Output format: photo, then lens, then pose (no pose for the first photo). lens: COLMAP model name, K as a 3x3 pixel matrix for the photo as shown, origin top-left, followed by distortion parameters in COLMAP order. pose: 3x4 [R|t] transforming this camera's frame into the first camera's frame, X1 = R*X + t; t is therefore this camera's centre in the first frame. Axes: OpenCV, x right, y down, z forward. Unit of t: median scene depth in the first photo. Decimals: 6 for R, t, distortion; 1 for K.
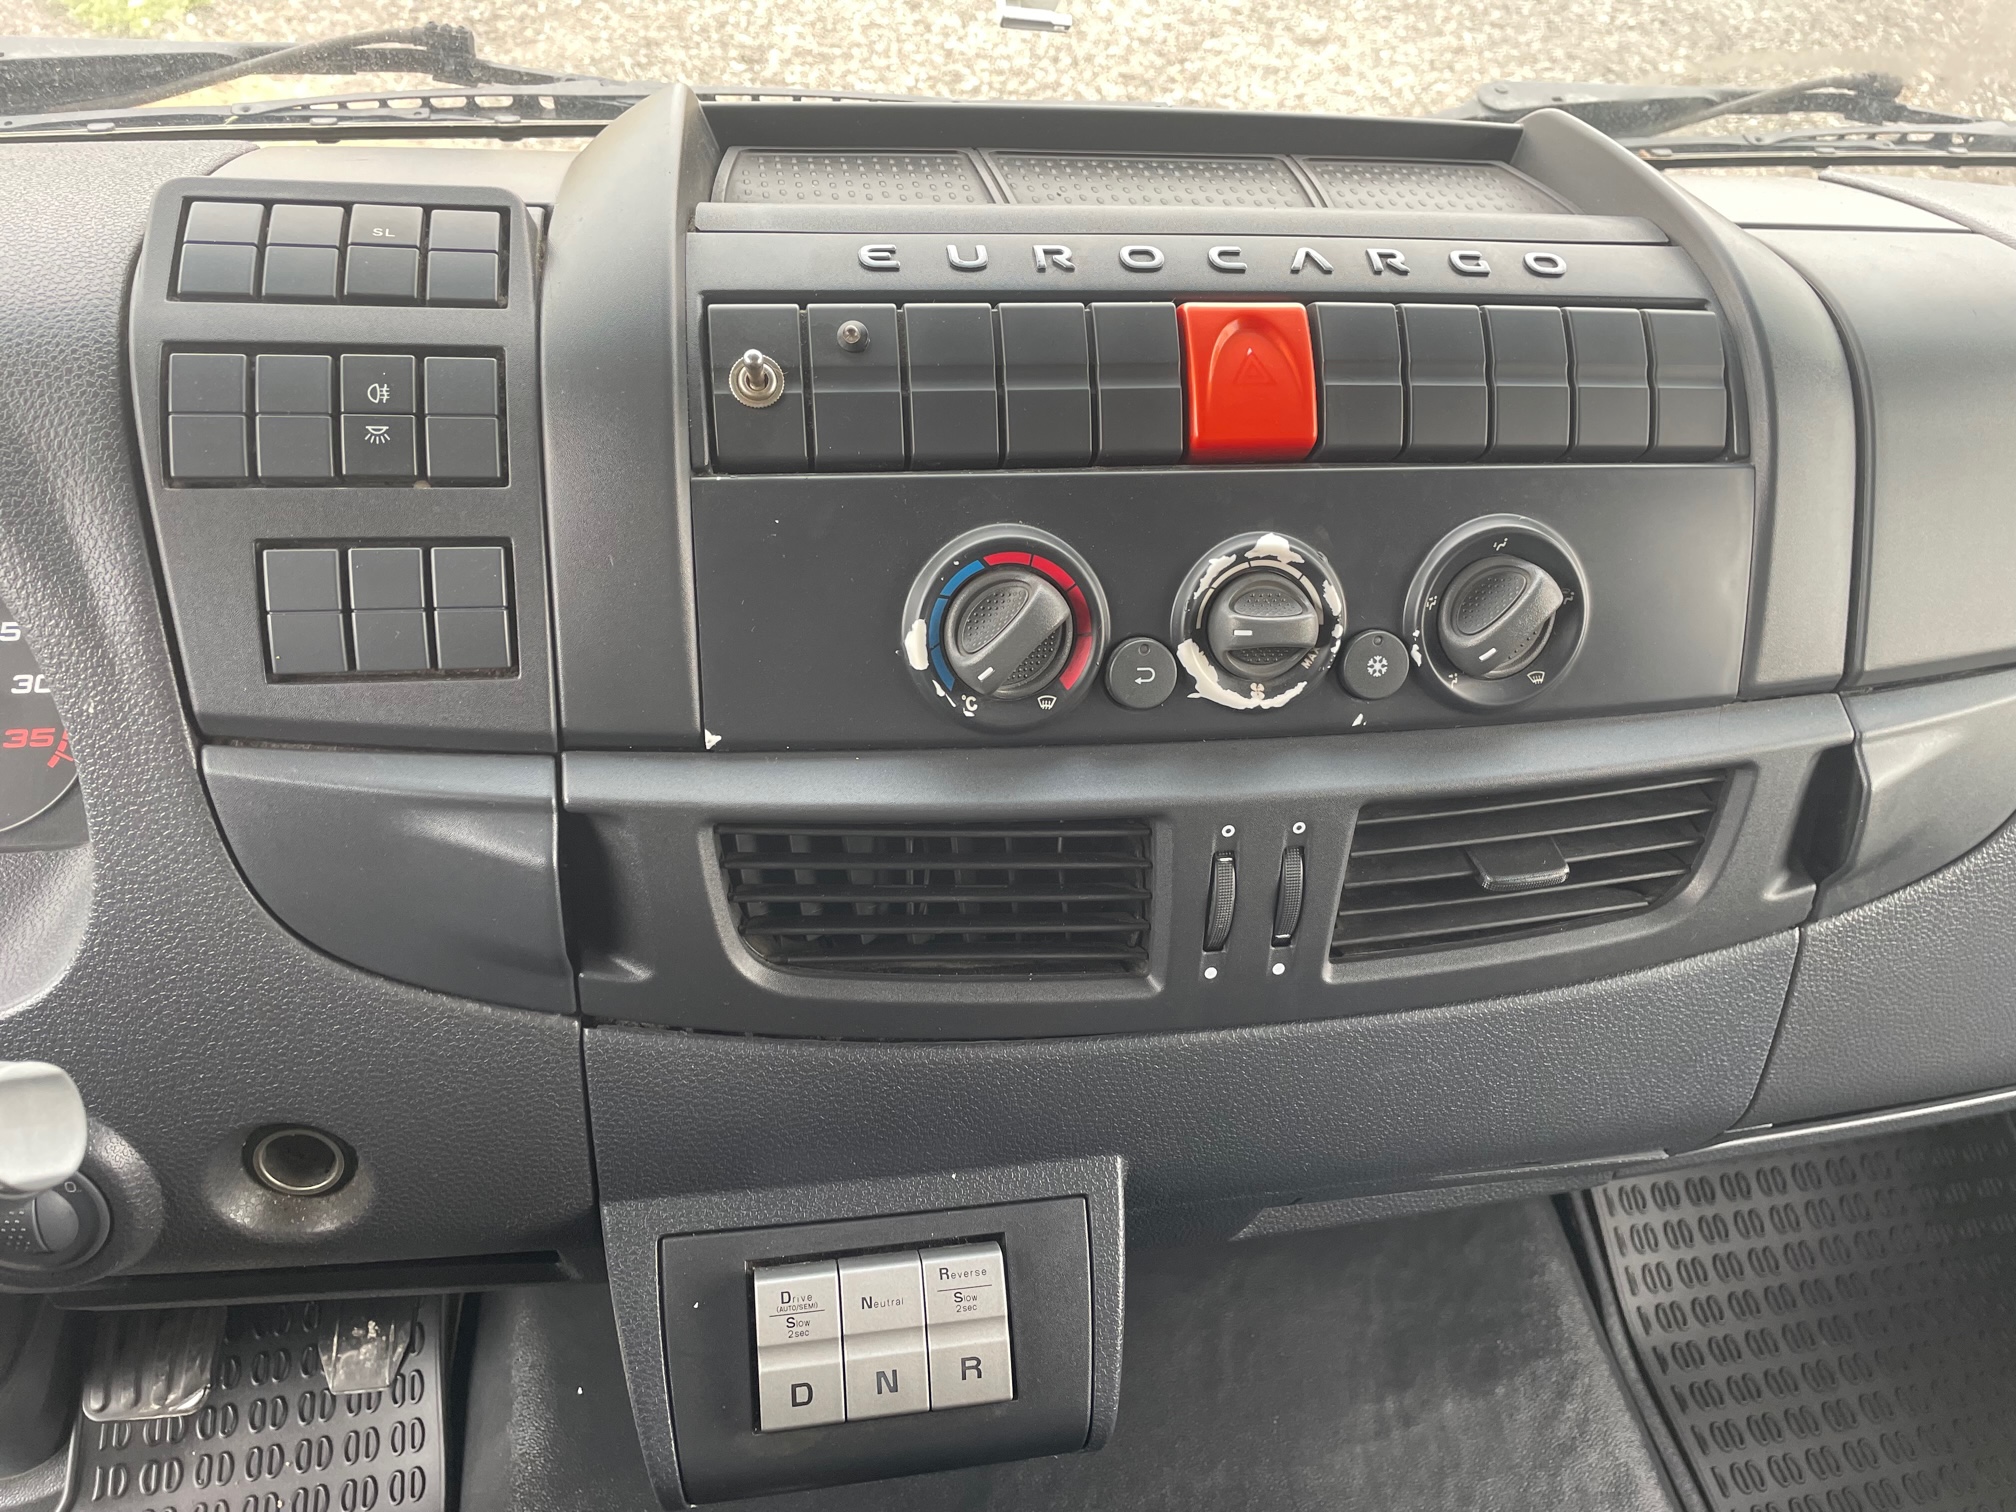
lens RADIAL K [[1540.7, 0, 1008.0], [0, 1540.7, 756.0], [0, 0, 1]] dist [0.111329, -0.151669]
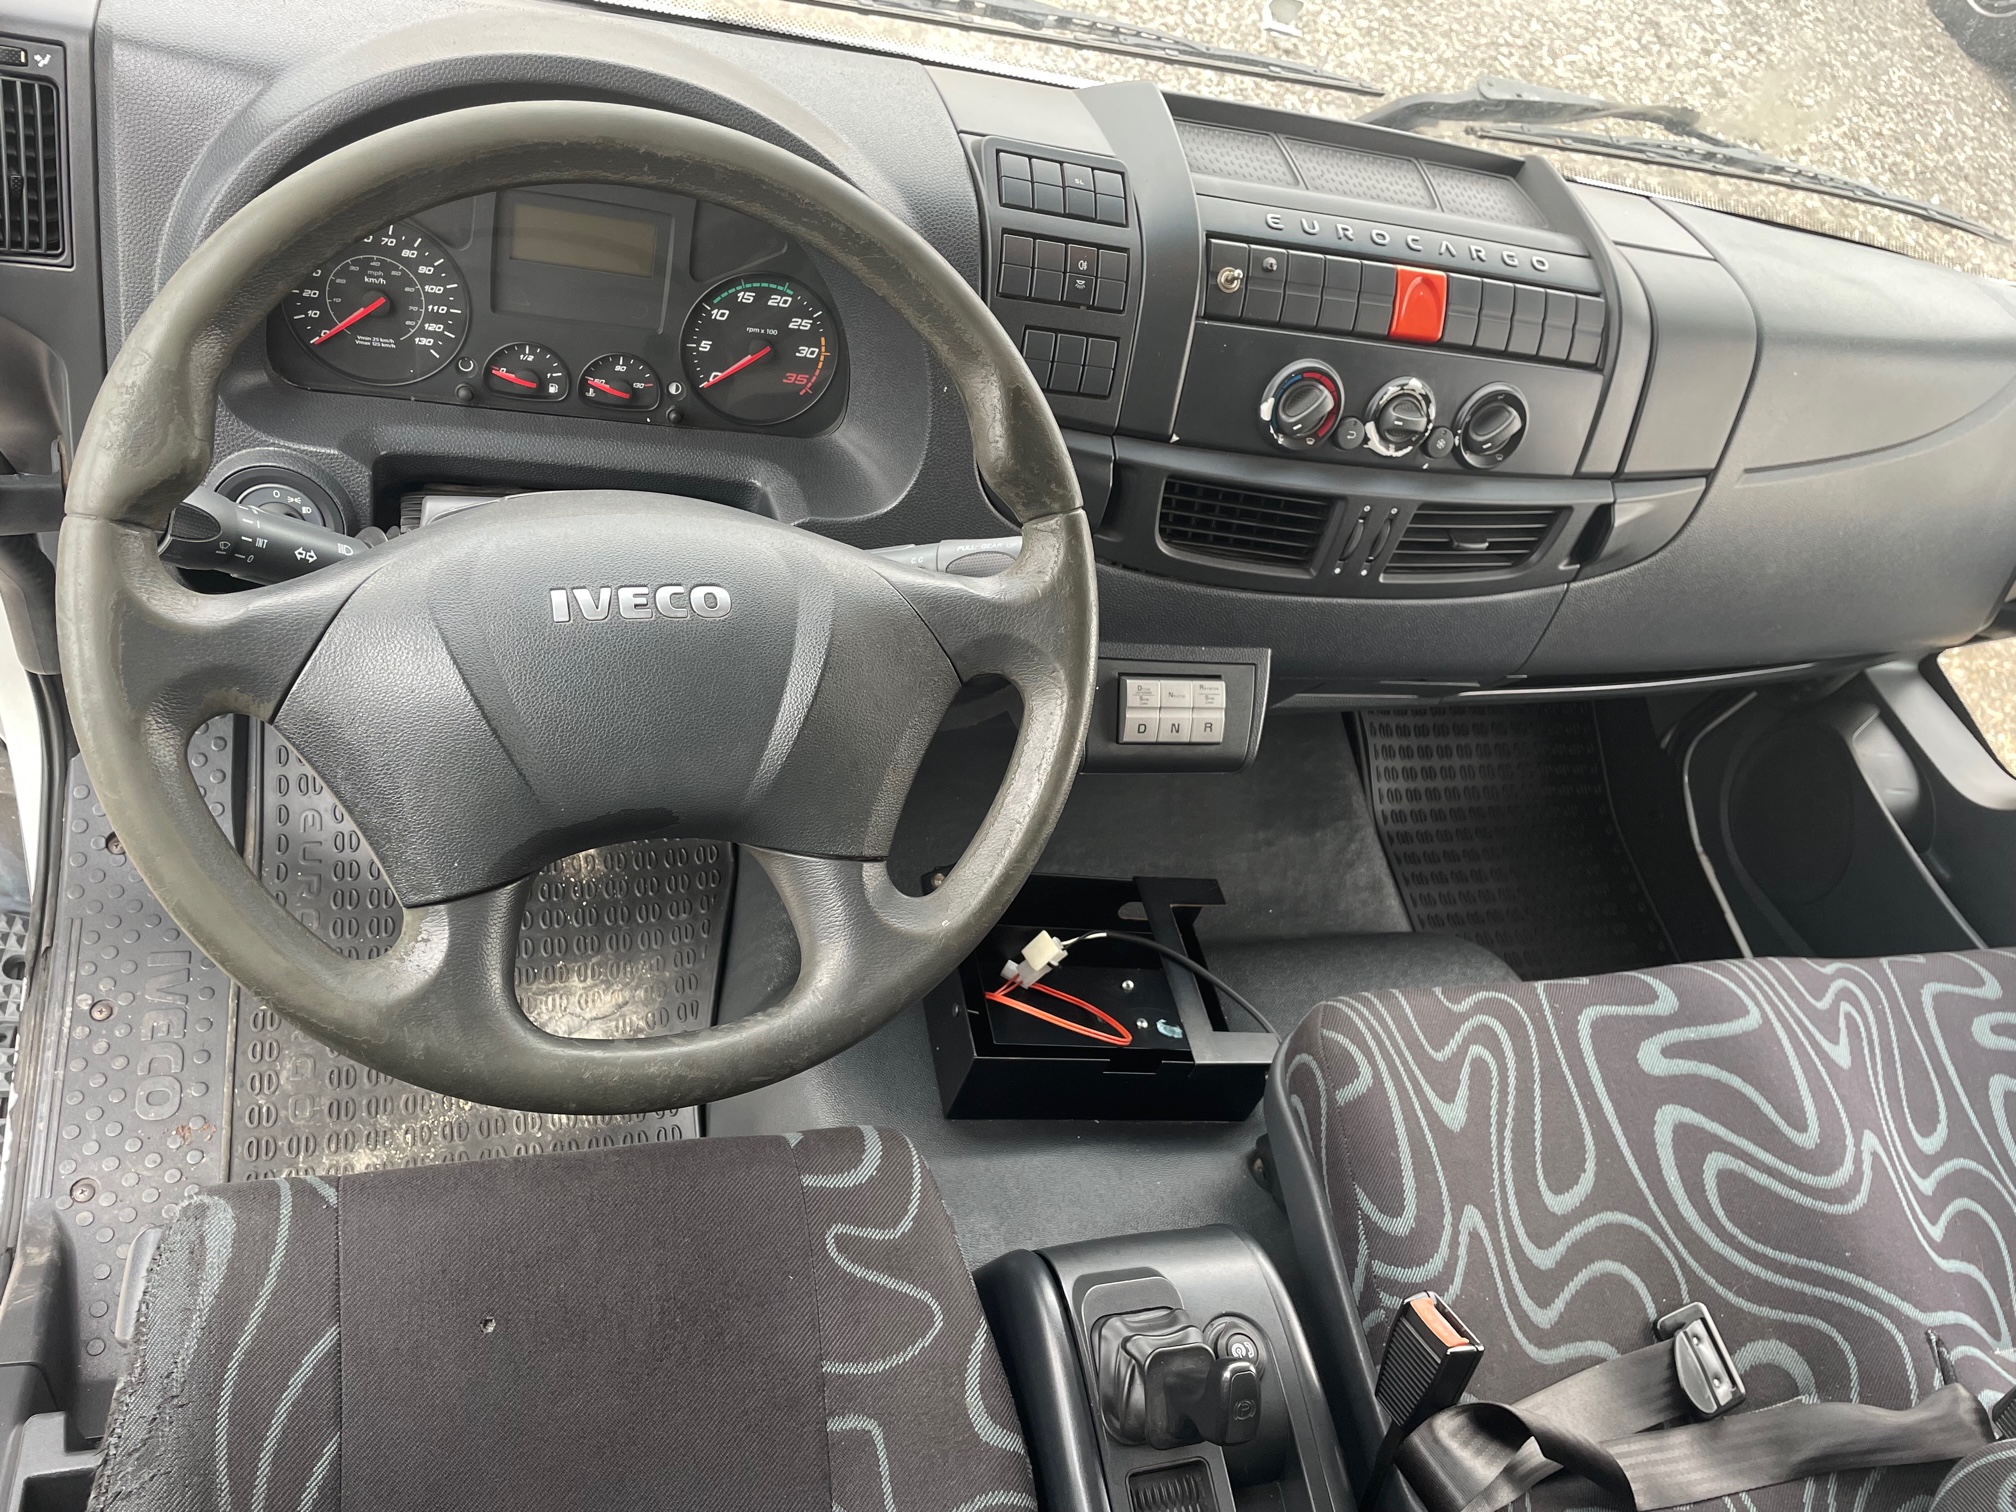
lens RADIAL K [[1540.7, 0, 1008.0], [0, 1540.7, 756.0], [0, 0, 1]] dist [0.111329, -0.151669]
pose [[0.970117, 0.100121, 0.221016, -0.805591], [-0.147282, 0.966874, 0.208479, 0.001862], [-0.192822, -0.234801, 0.952727, -1.116287]]
